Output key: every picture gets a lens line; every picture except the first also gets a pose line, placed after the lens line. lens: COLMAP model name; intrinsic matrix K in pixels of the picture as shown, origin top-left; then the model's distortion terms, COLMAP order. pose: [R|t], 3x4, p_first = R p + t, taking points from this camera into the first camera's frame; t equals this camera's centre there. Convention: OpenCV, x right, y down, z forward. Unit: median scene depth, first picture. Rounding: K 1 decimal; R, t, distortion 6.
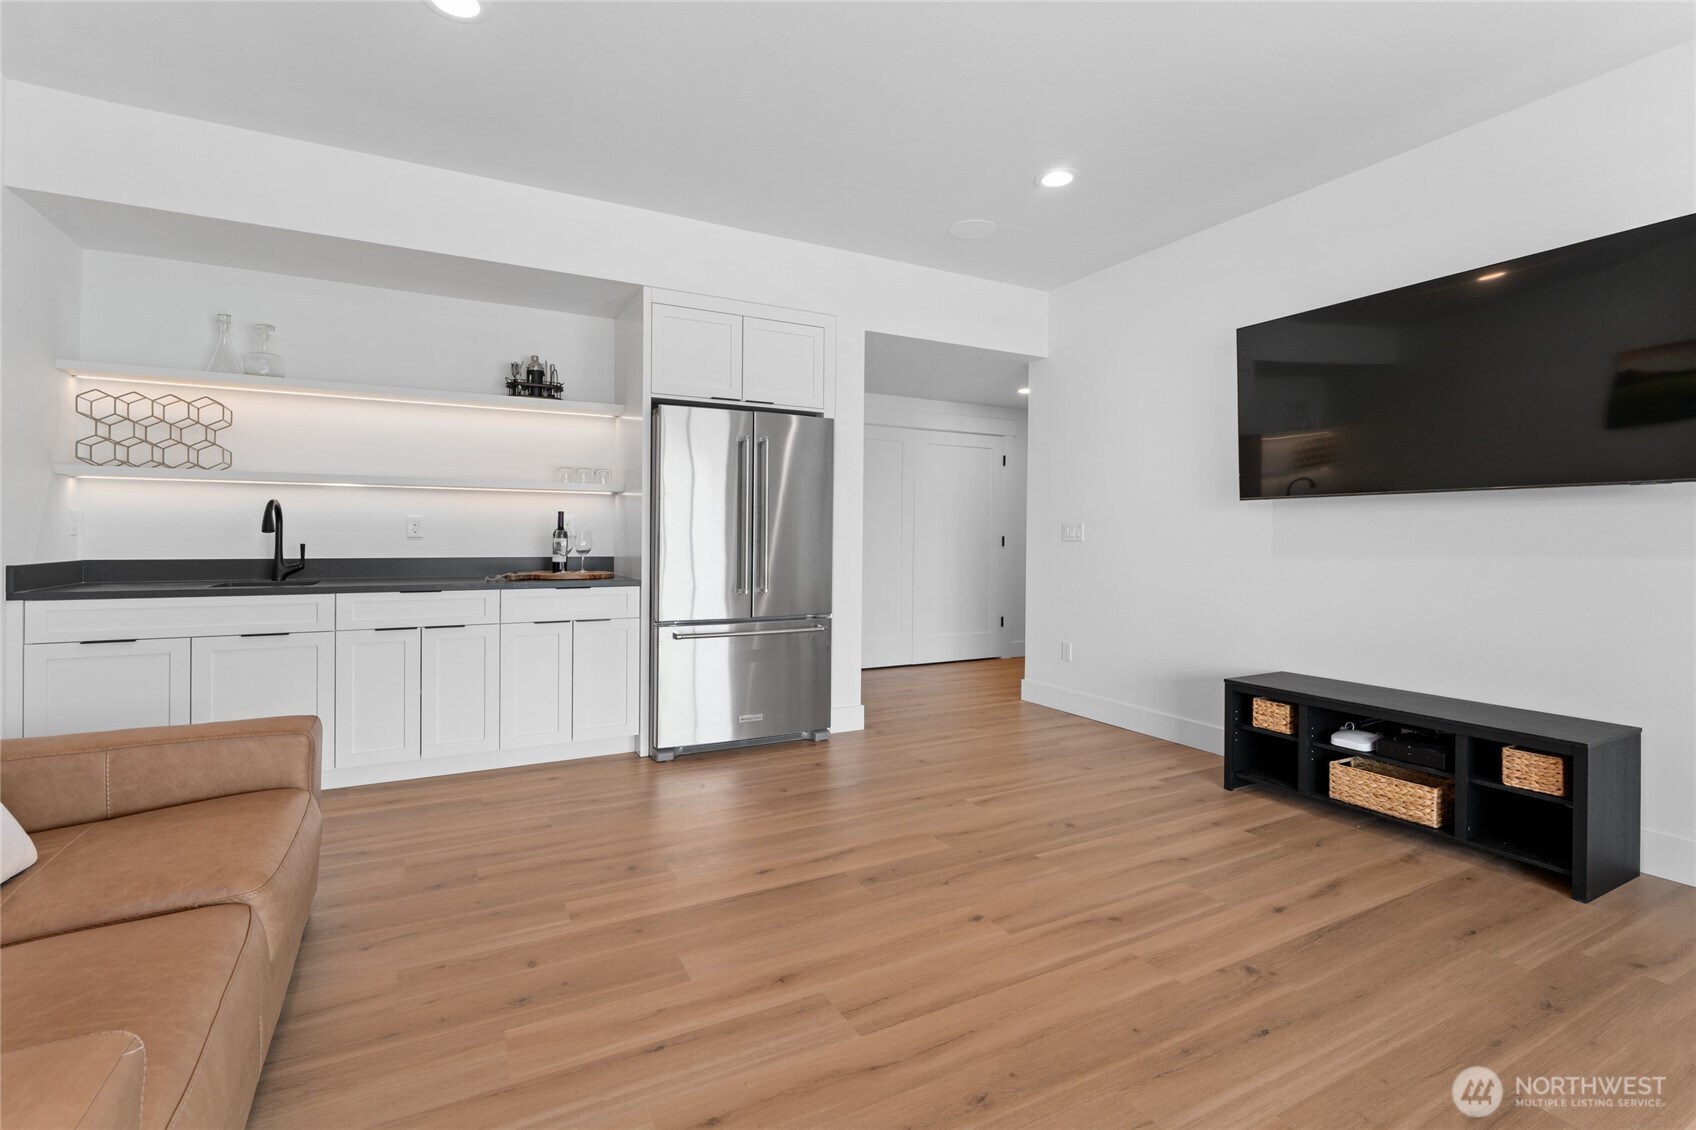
lens RADIAL K [[749.1, 0, 917.1], [0, 749.1, 535.5], [0, 0, 1]] dist [-0.000273, 0.000172]
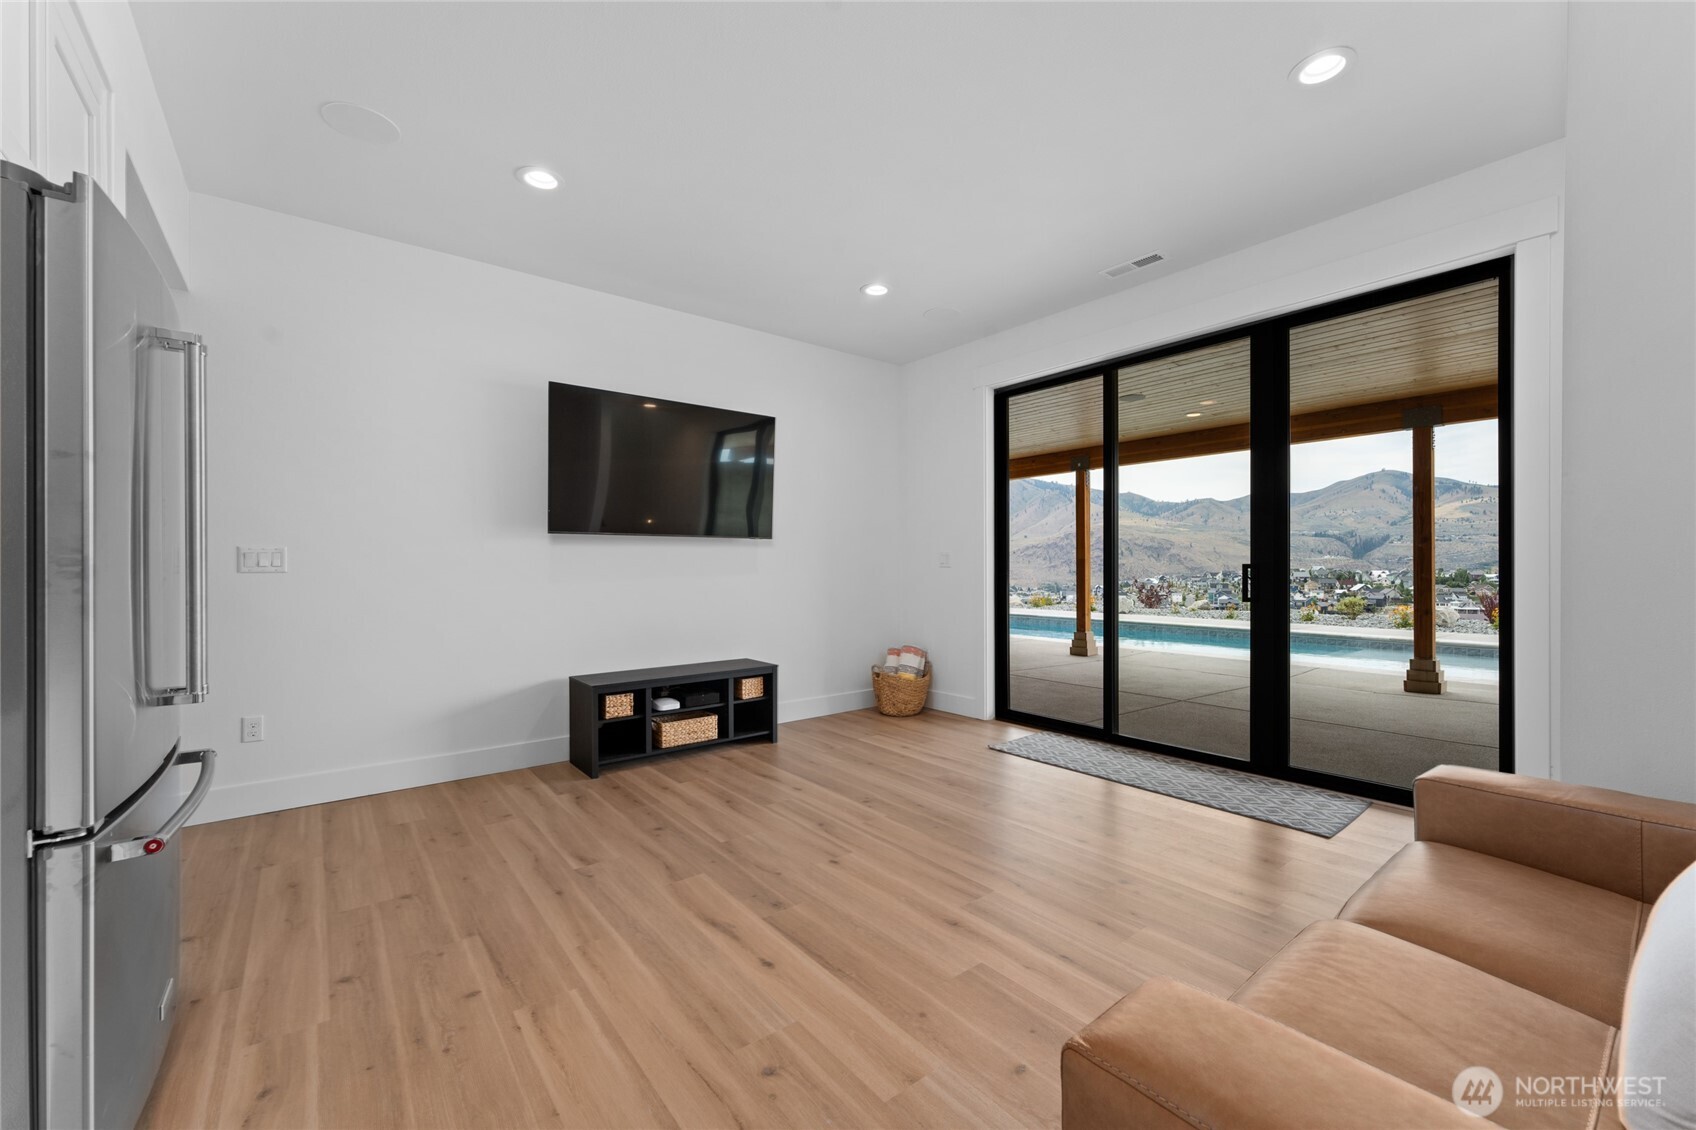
lens RADIAL K [[682.3, 0, 856.1], [0, 682.3, 561.1], [0, 0, 1]] dist [0.002275, 0.000209]
pose [[-0.114798, 0.003634, 0.993382, -0.833248], [0.003066, 0.999990, -0.003304, -0.000468], [-0.993384, 0.002667, -0.114808, 0.838443]]
